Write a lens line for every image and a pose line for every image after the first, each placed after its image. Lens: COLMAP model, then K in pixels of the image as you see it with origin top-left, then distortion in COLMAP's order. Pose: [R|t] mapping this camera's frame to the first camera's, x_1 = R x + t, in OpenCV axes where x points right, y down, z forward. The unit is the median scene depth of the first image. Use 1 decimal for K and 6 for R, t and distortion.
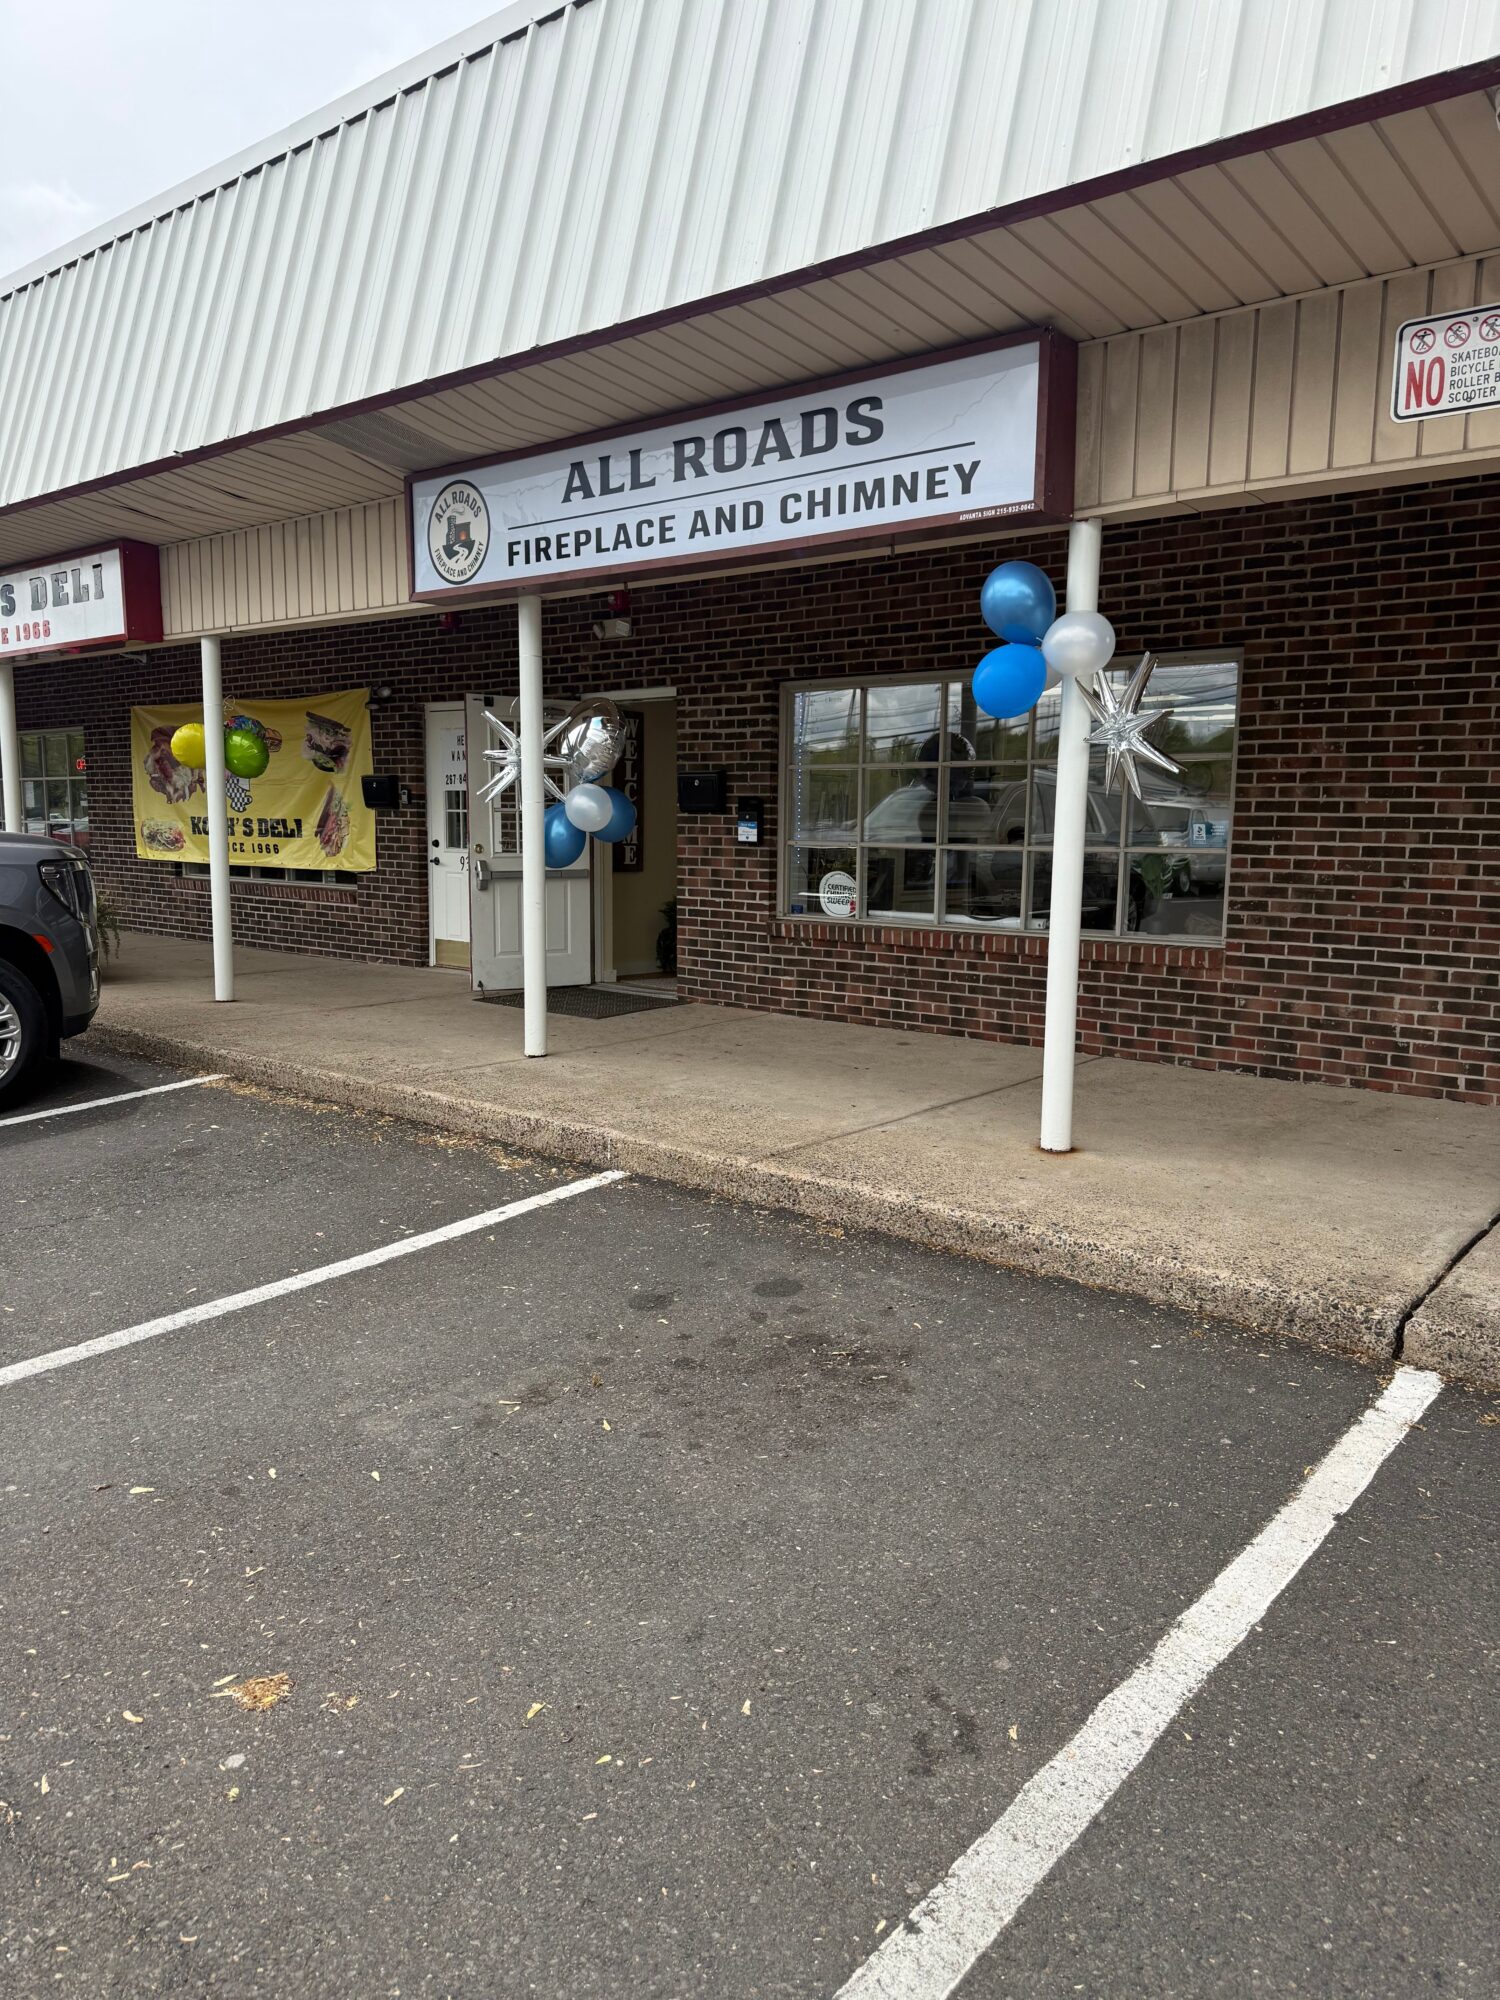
lens RADIAL K [[1471.8, 0, 750.0], [0, 1471.8, 1000.0], [0, 0, 1]] dist [0.222227, -0.559433]
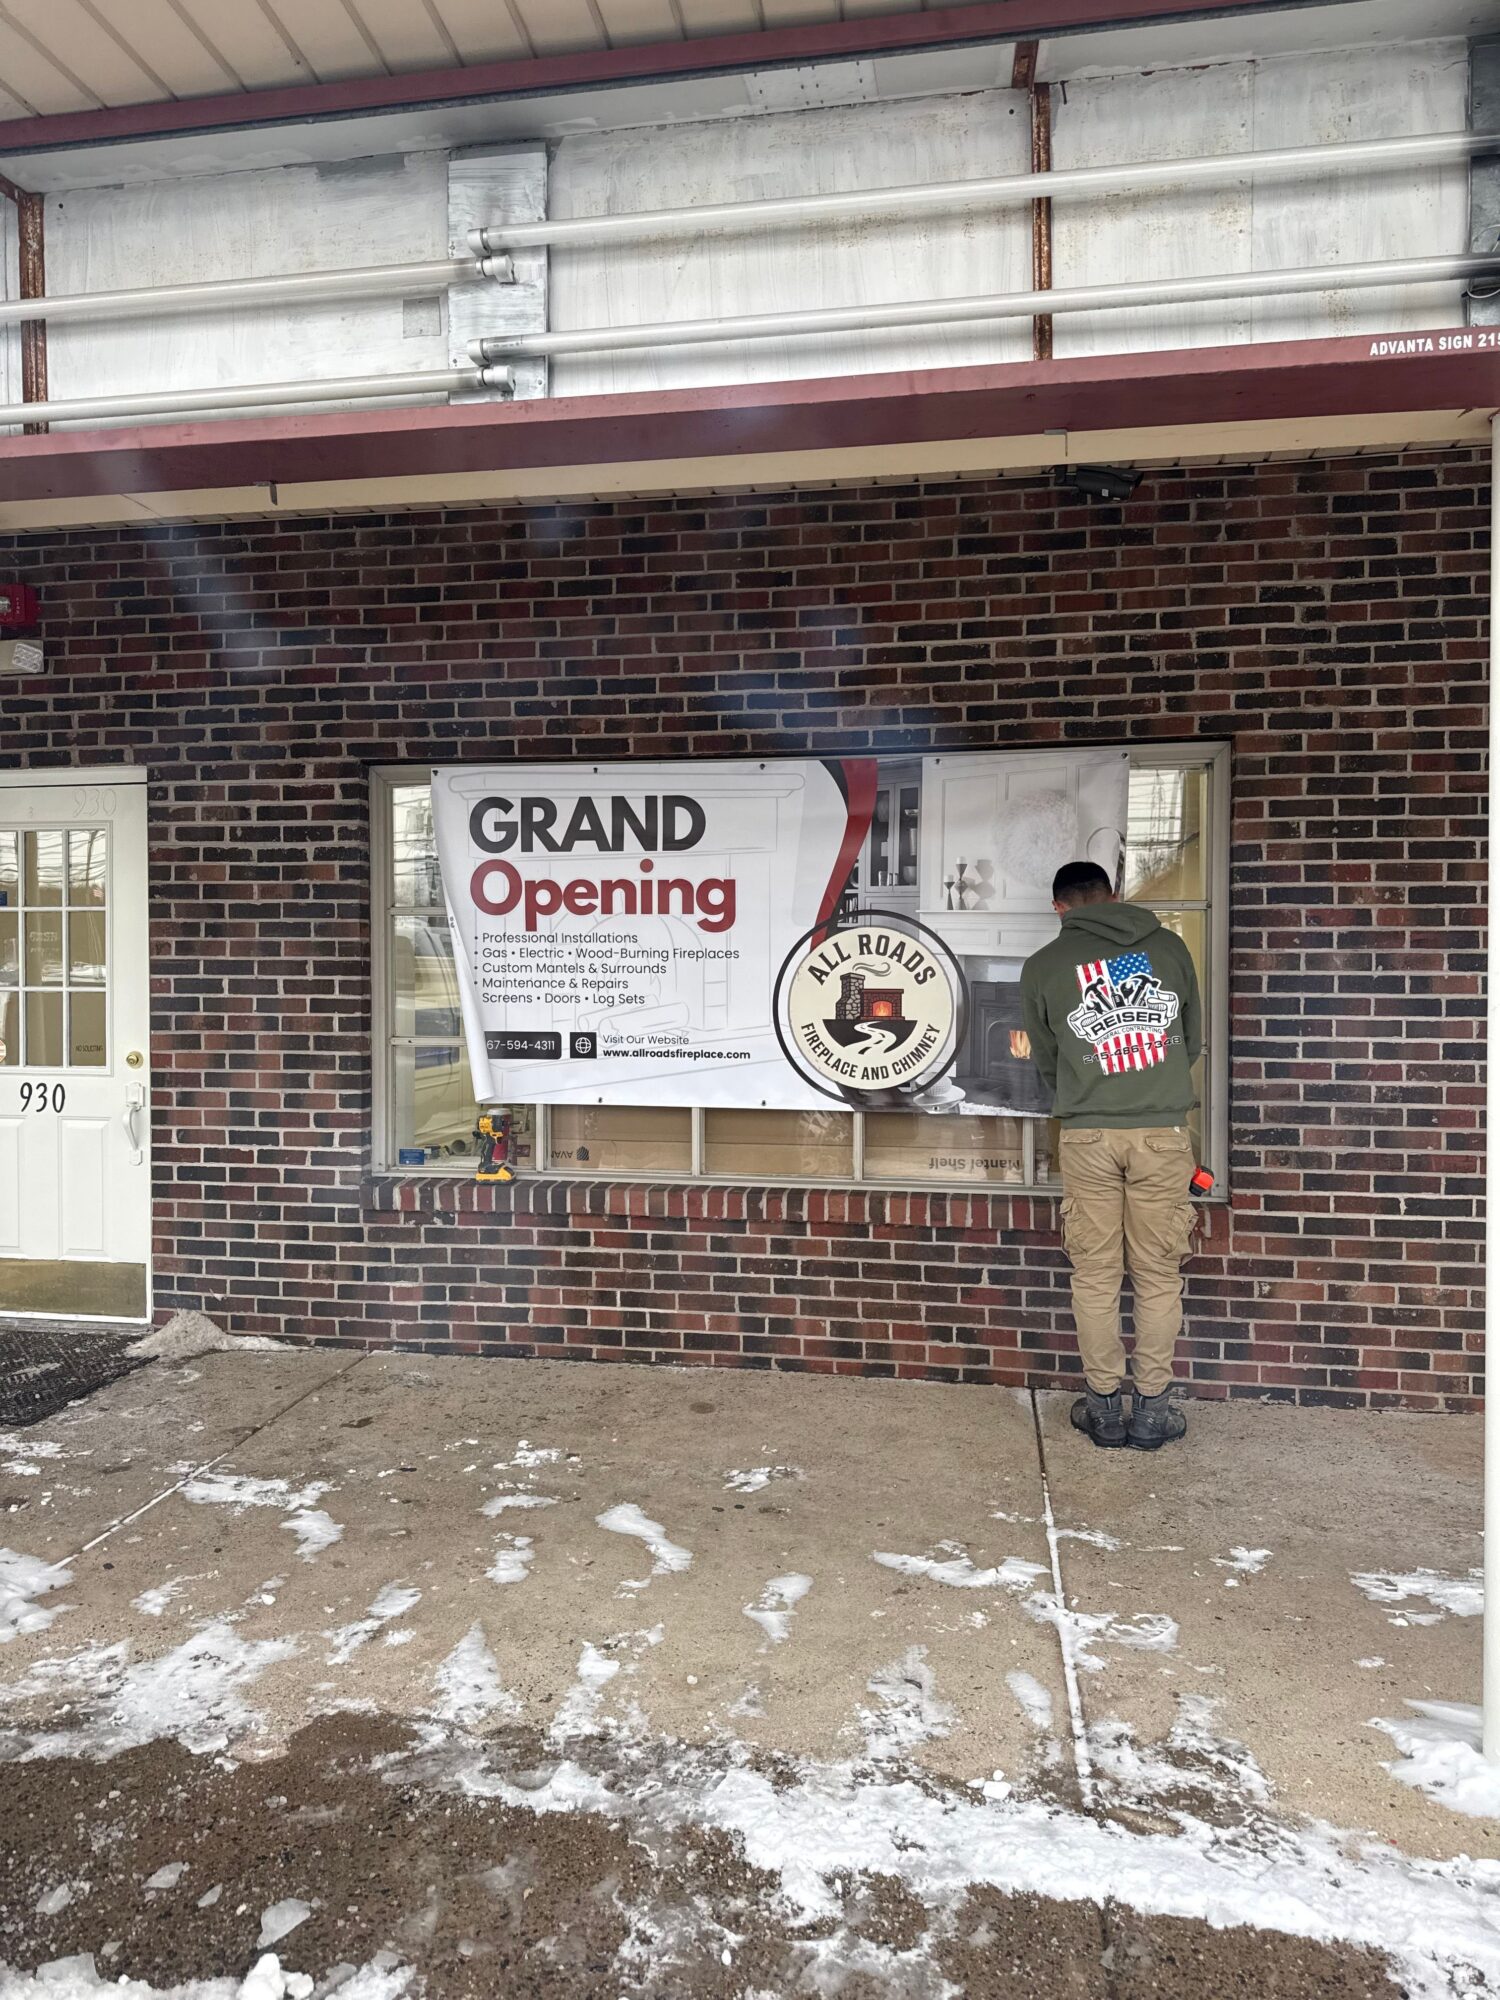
lens RADIAL K [[1471.8, 0, 750.0], [0, 1471.8, 1000.0], [0, 0, 1]] dist [0.222227, -0.559433]
pose [[0.866107, -0.015871, 0.499606, -0.177031], [0.067930, 0.993960, -0.086187, -0.080166], [-0.495221, 0.108585, 0.861955, 0.546510]]
